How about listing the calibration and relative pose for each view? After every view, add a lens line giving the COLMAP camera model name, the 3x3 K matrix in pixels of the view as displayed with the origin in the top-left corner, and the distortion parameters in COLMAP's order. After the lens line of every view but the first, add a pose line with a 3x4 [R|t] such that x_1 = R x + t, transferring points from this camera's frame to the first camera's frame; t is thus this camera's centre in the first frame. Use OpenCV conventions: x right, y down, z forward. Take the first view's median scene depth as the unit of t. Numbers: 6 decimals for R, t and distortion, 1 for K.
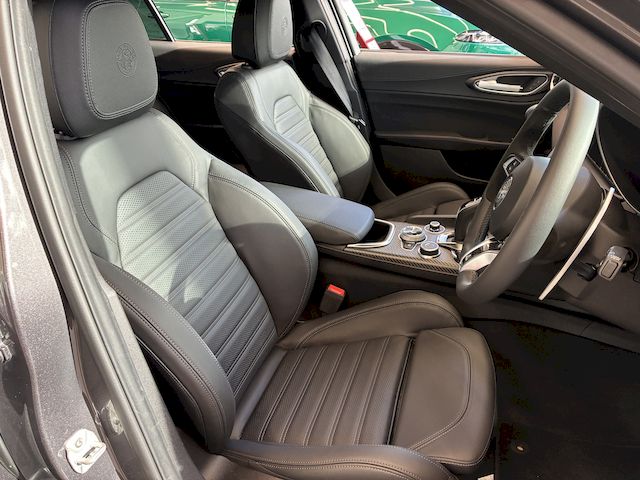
lens RADIAL K [[482.4, 0, 316.9], [0, 482.4, 239.8], [0, 0, 1]] dist [-0.001422, -0.032154]
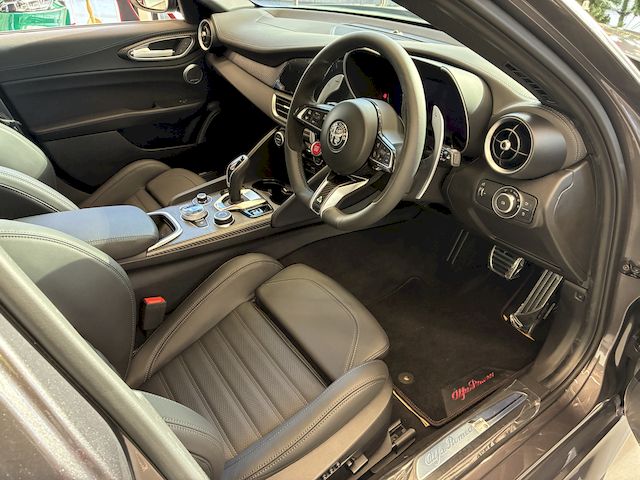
lens RADIAL K [[482.4, 0, 316.9], [0, 482.4, 239.8], [0, 0, 1]] dist [-0.001422, -0.032154]
pose [[0.592506, -0.406210, 0.695651, -0.352666], [0.356588, 0.906597, 0.225670, -0.091703], [-0.722345, 0.114351, 0.682013, 0.149512]]
